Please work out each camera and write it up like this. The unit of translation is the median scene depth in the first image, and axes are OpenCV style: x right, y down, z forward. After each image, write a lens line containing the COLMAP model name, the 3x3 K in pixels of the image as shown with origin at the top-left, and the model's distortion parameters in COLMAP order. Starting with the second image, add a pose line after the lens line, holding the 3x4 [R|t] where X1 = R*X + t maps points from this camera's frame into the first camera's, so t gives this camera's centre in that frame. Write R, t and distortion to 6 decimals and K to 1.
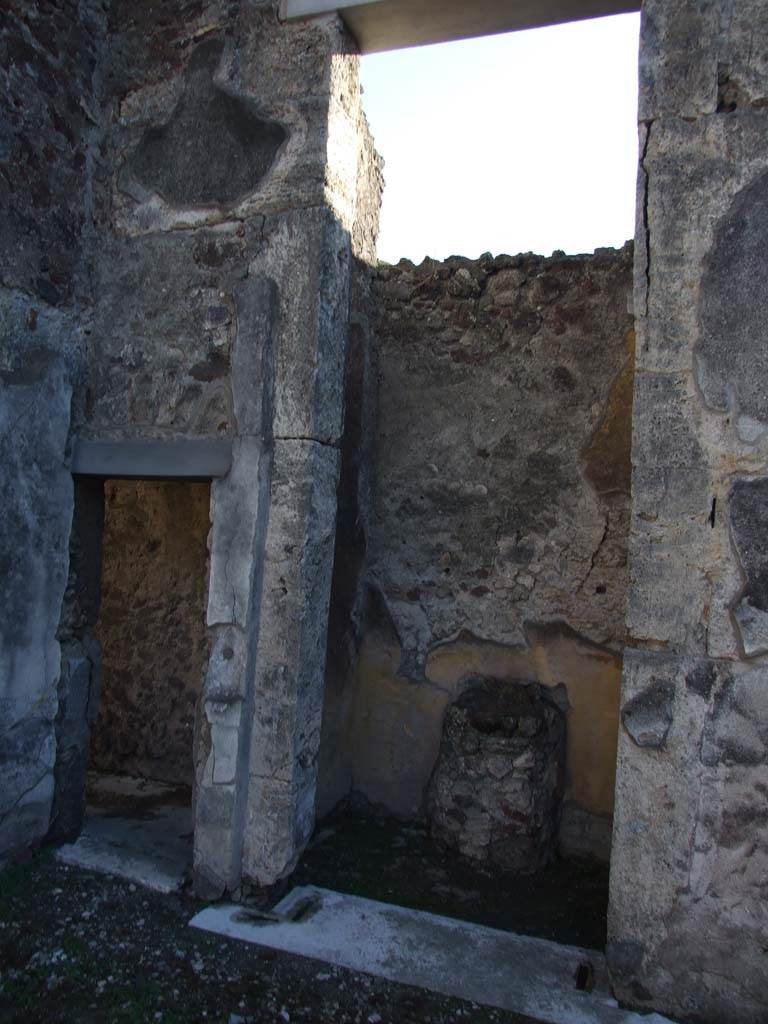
lens RADIAL K [[837.6, 0, 396.4], [0, 837.6, 510.1], [0, 0, 1]] dist [-0.044204, 0.013909]
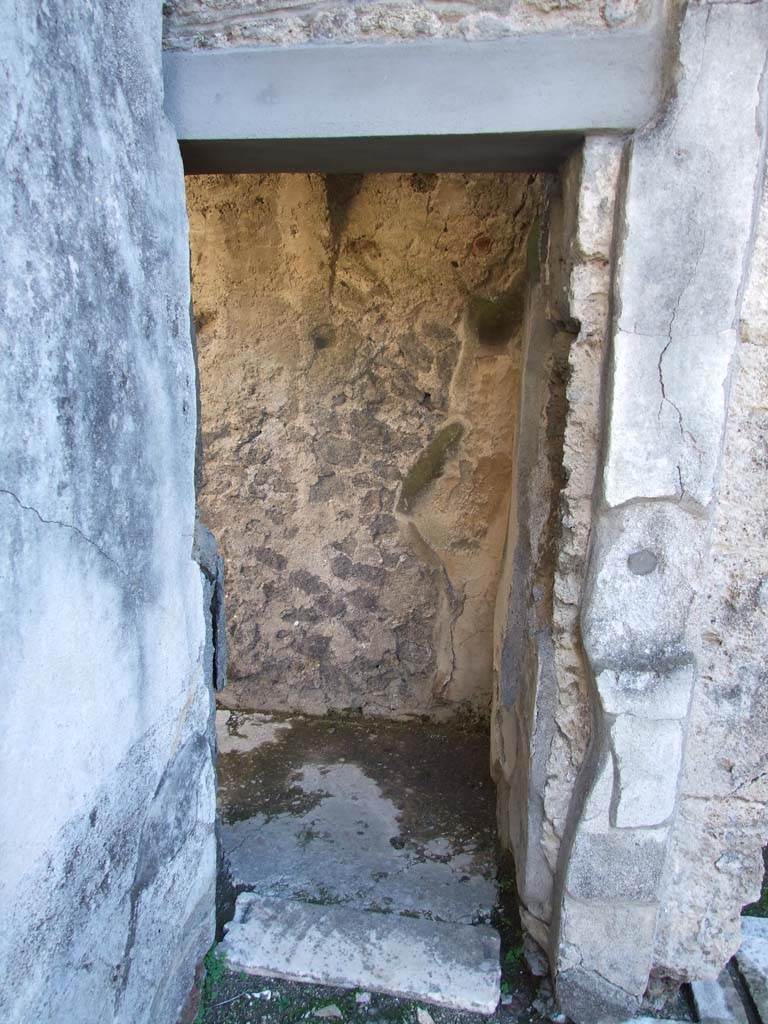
lens RADIAL K [[837.6, 0, 396.4], [0, 837.6, 510.1], [0, 0, 1]] dist [-0.044204, 0.013909]
pose [[0.978038, -0.089860, 0.188059, -0.396423], [0.034735, 0.959941, 0.278041, 0.018956], [-0.205511, -0.265402, 0.941980, 0.603864]]
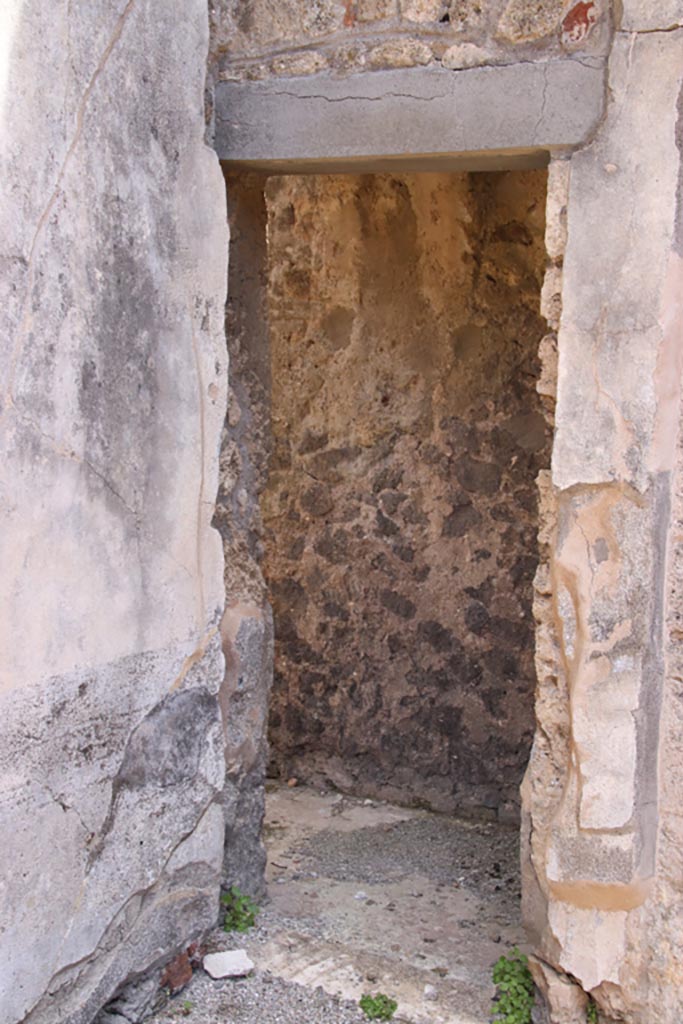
lens RADIAL K [[1591.1, 0, 342.3], [0, 1591.1, 534.4], [0, 0, 1]] dist [0.216920, 0.069650]
pose [[0.984421, -0.015338, -0.175155, -0.184048], [0.045972, 0.983987, 0.172209, 0.007926], [0.169709, -0.177578, 0.969363, 0.139462]]
